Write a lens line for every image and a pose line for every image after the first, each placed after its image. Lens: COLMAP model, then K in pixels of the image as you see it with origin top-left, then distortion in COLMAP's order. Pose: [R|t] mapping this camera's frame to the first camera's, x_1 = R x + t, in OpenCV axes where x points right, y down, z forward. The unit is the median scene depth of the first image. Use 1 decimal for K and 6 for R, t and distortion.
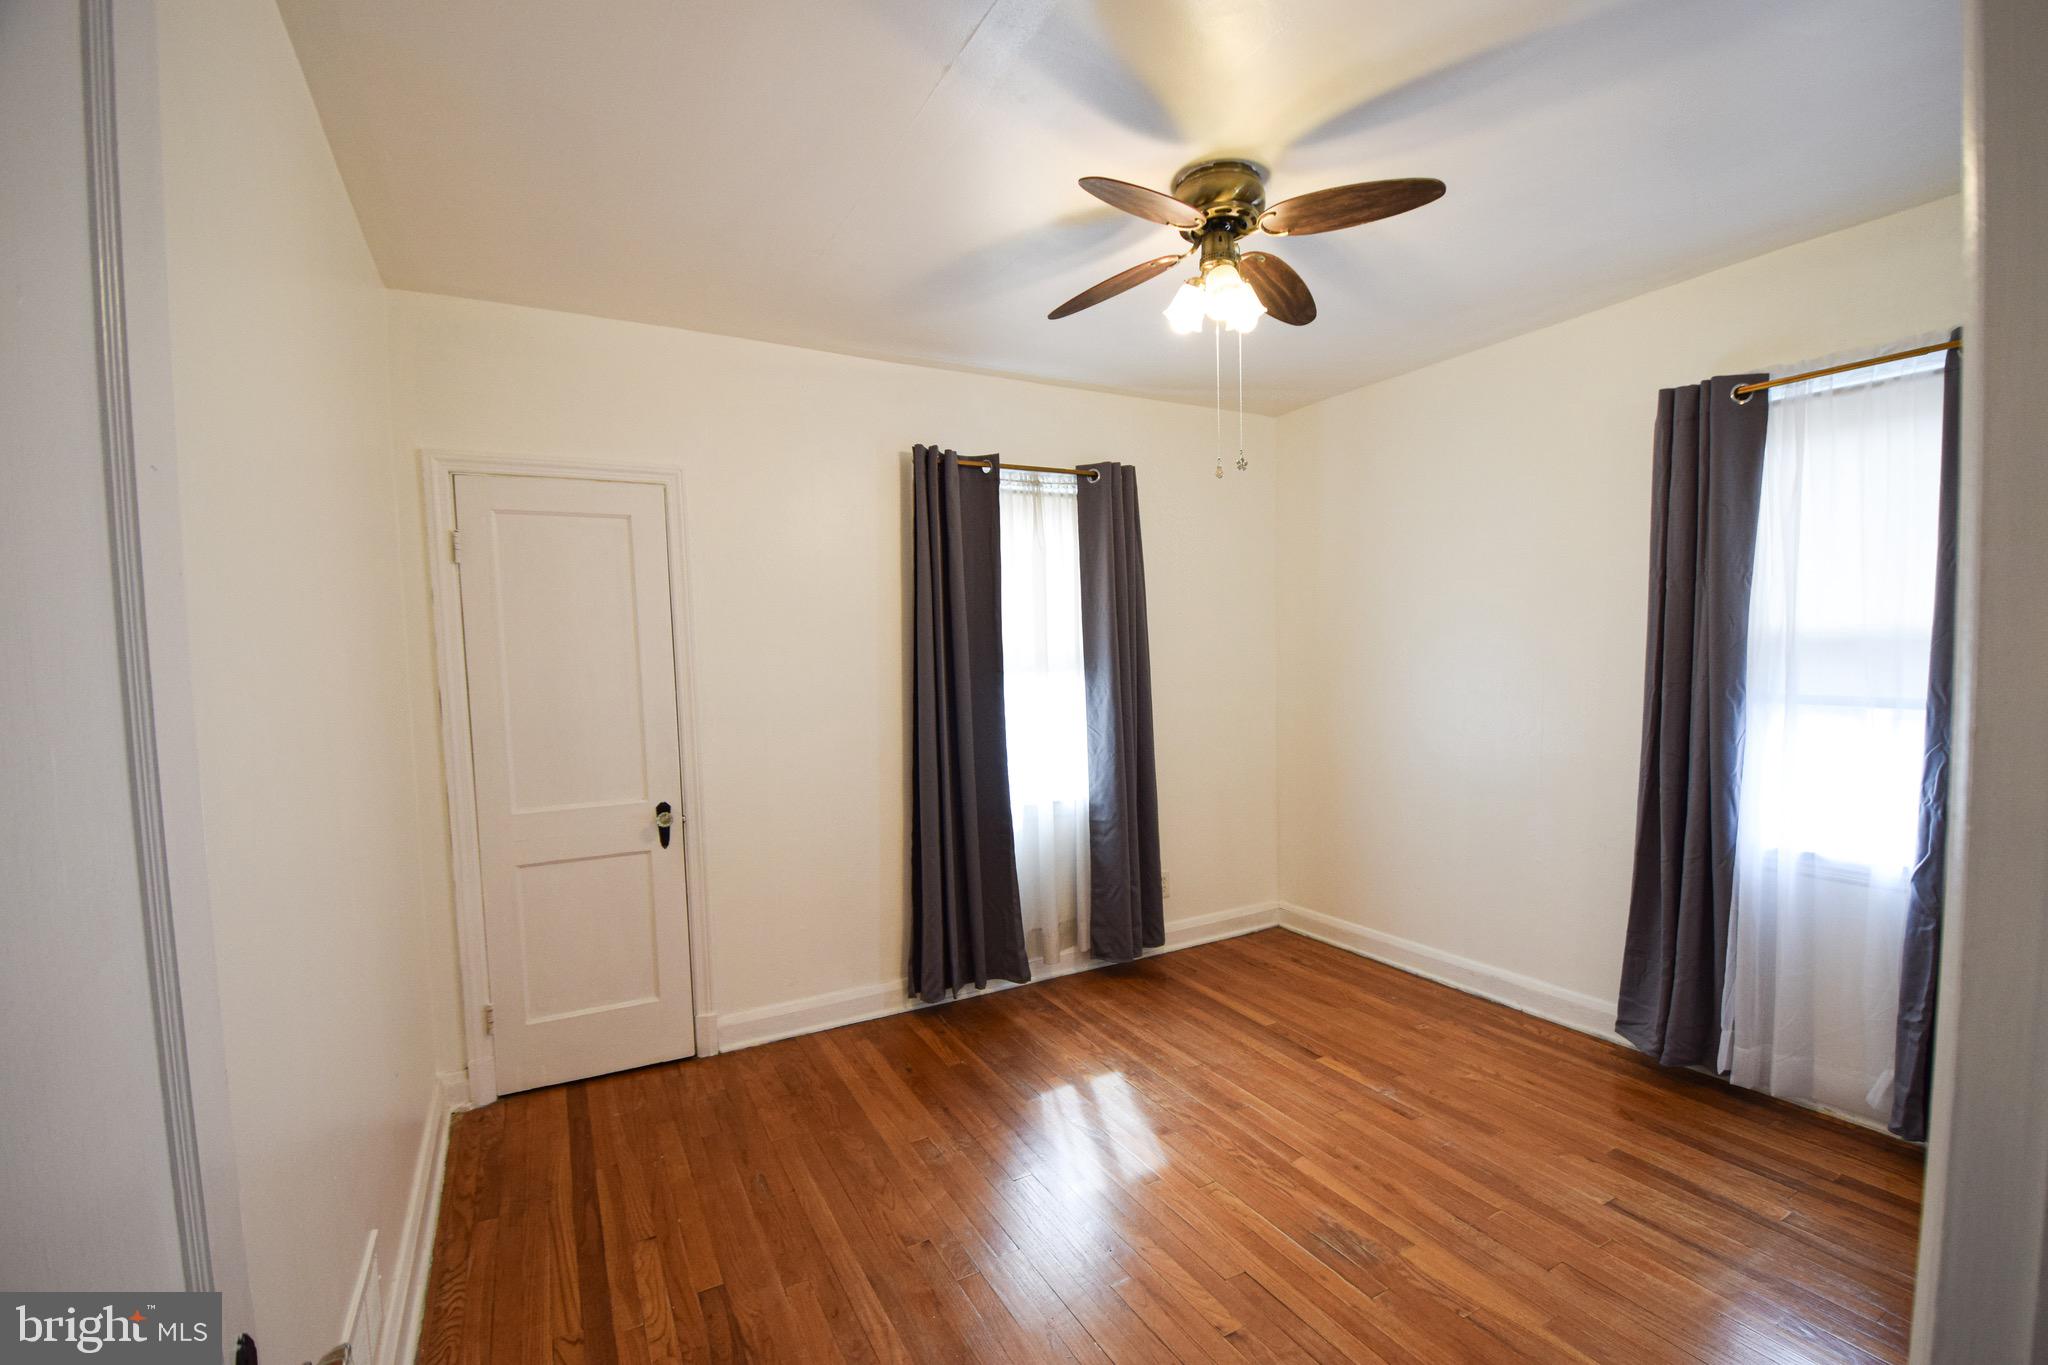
lens RADIAL K [[893.6, 0, 1047.5], [0, 893.6, 709.9], [0, 0, 1]] dist [0.008280, -0.017465]
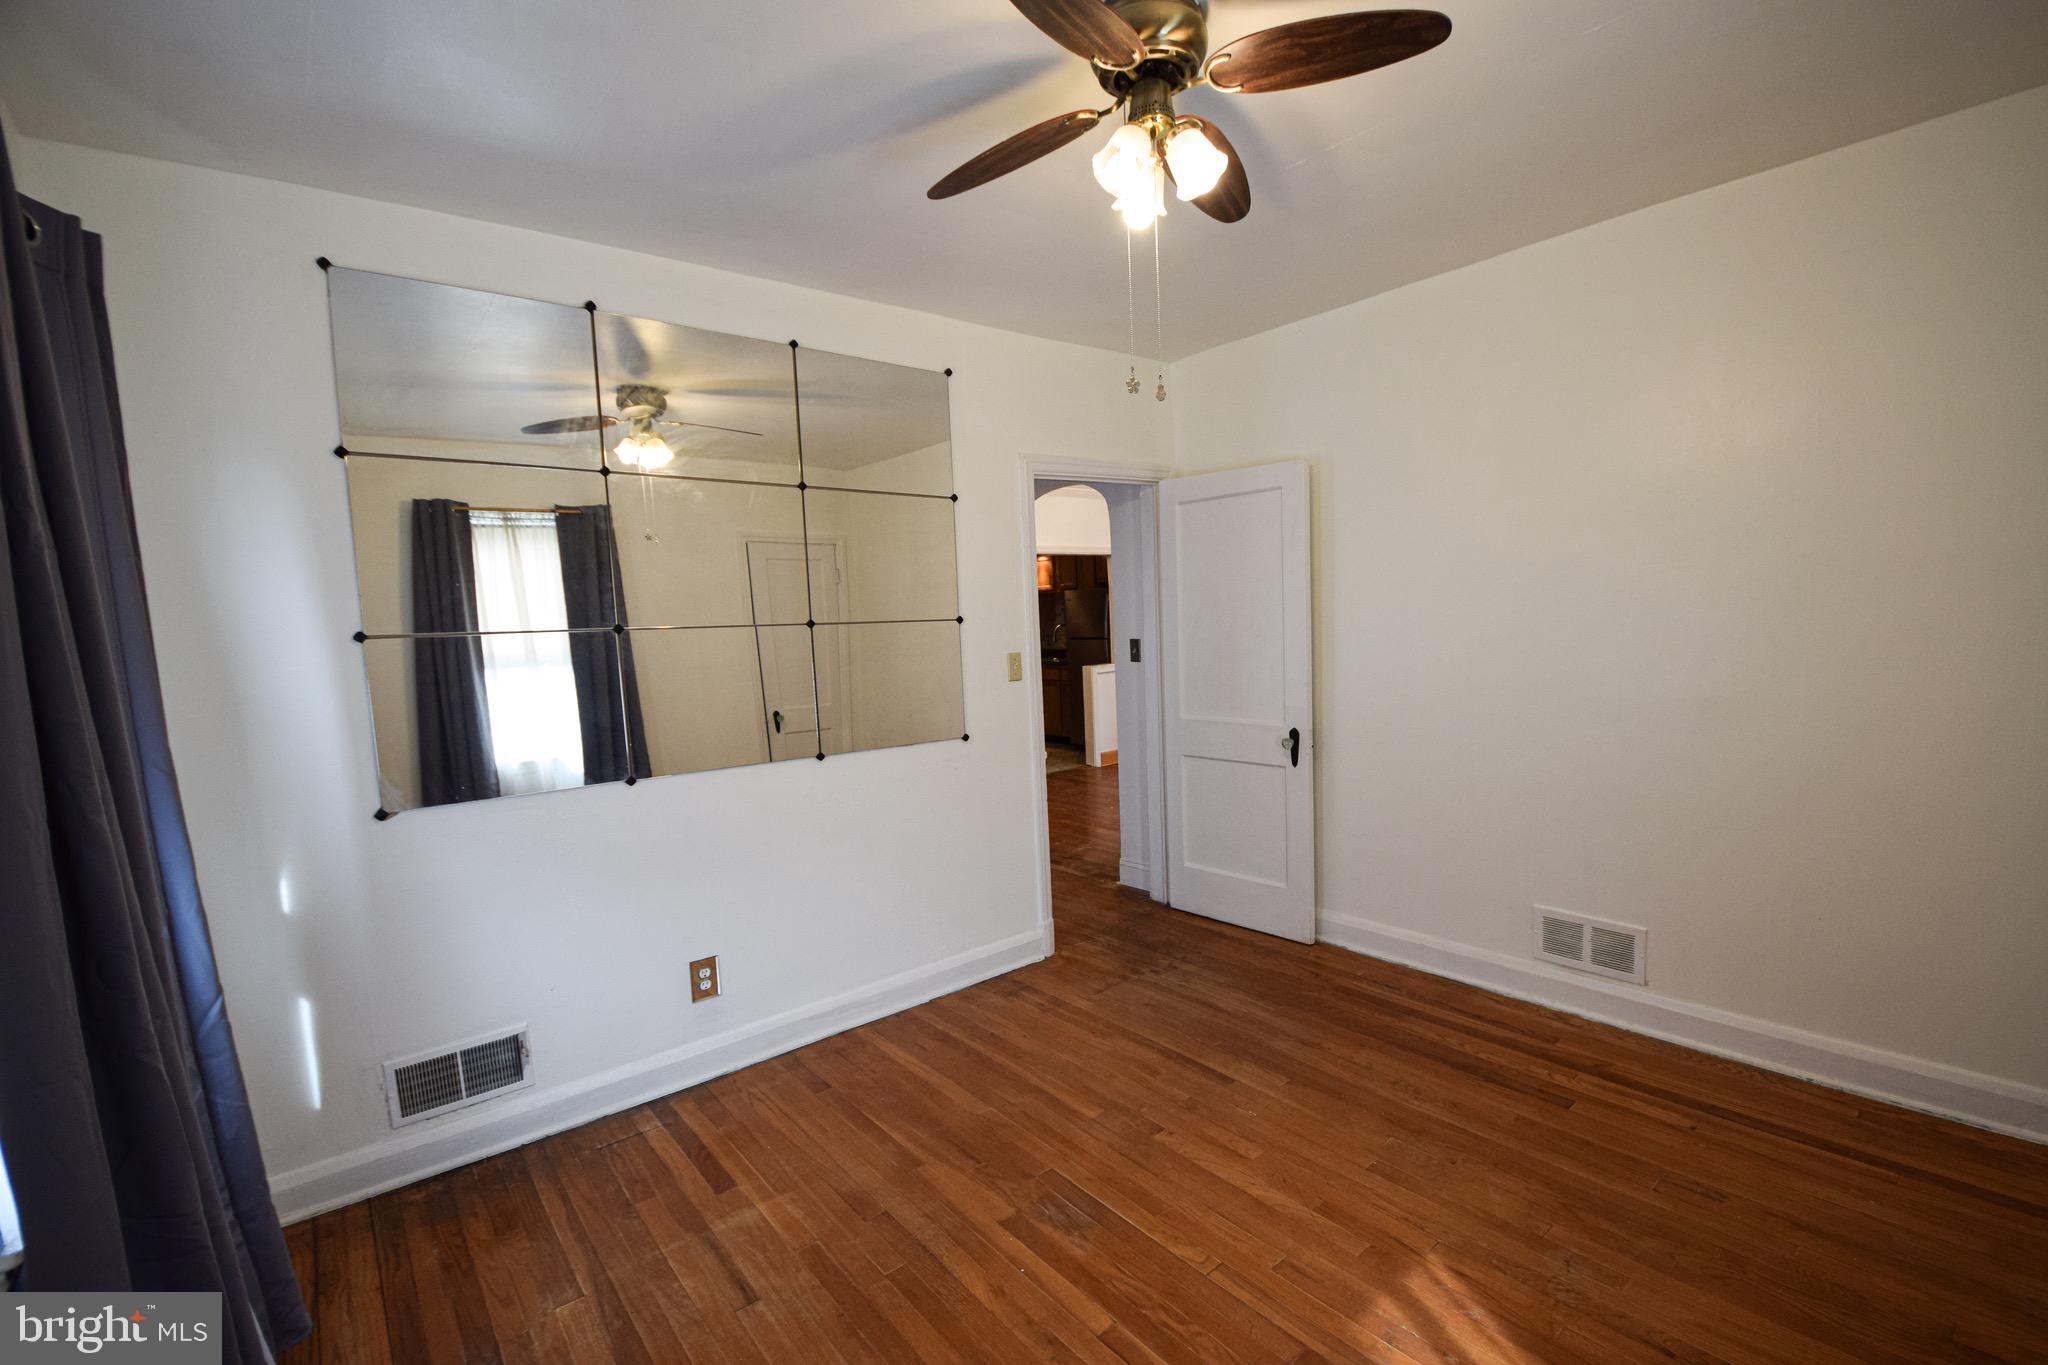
lens RADIAL K [[893.6, 0, 1047.5], [0, 893.6, 709.9], [0, 0, 1]] dist [0.008280, -0.017465]
pose [[-0.981472, 0.087167, -0.170628, 0.323243], [0.057089, 0.983115, 0.173853, -0.094315], [0.182901, 0.160891, -0.969877, 1.283747]]
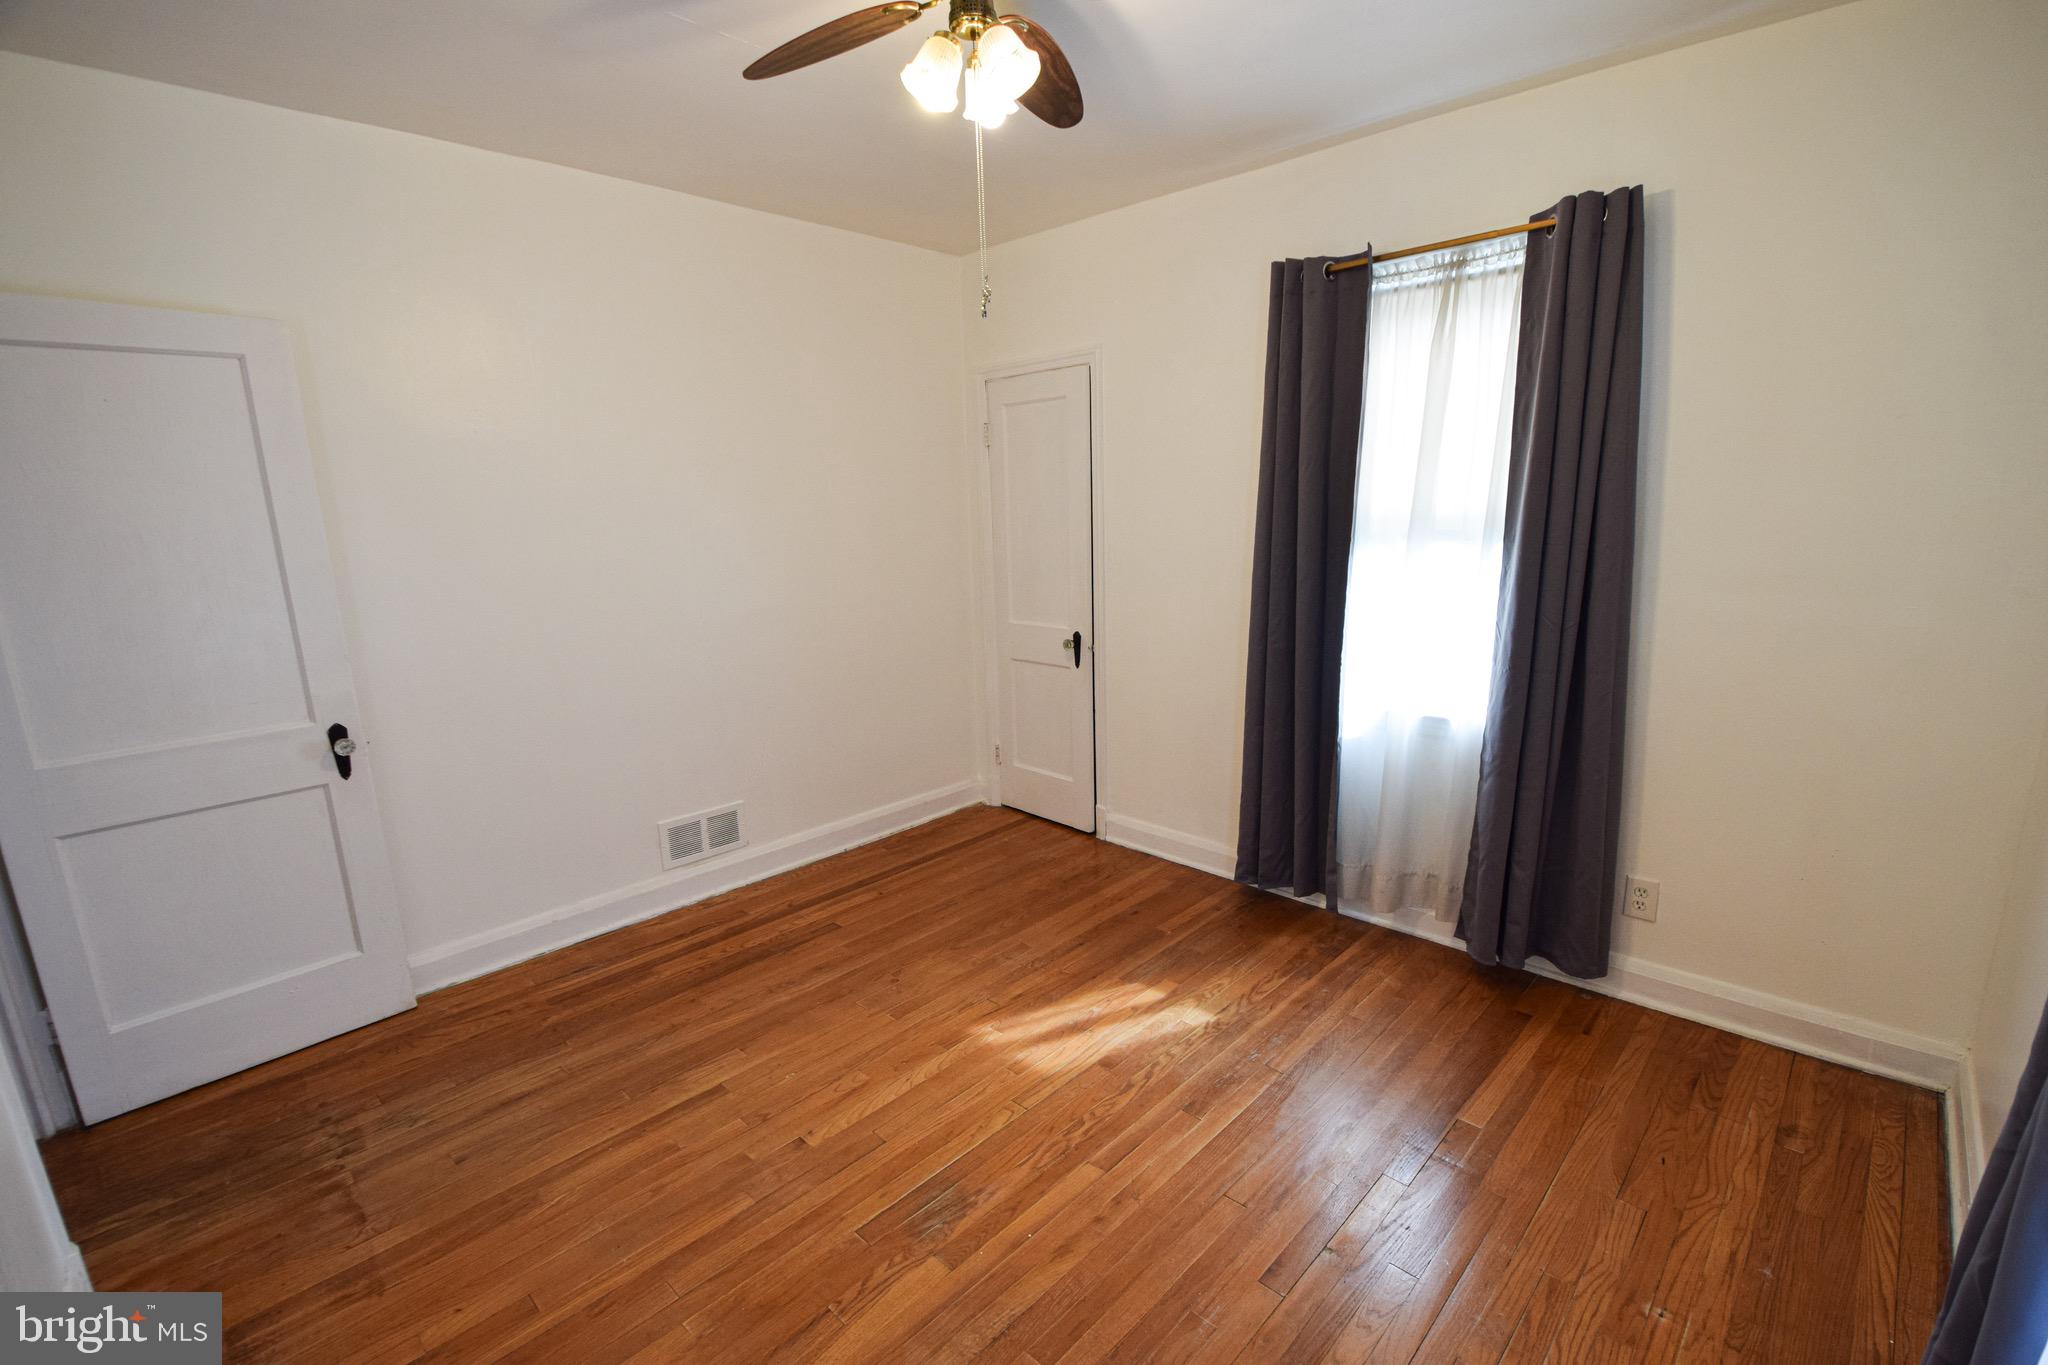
lens RADIAL K [[893.6, 0, 1047.5], [0, 893.6, 709.9], [0, 0, 1]] dist [0.008280, -0.017465]
pose [[0.297954, 0.229028, -0.926698, 0.740646], [-0.044718, 0.973074, 0.226112, -0.071079], [0.953532, -0.025931, 0.300173, 0.575054]]
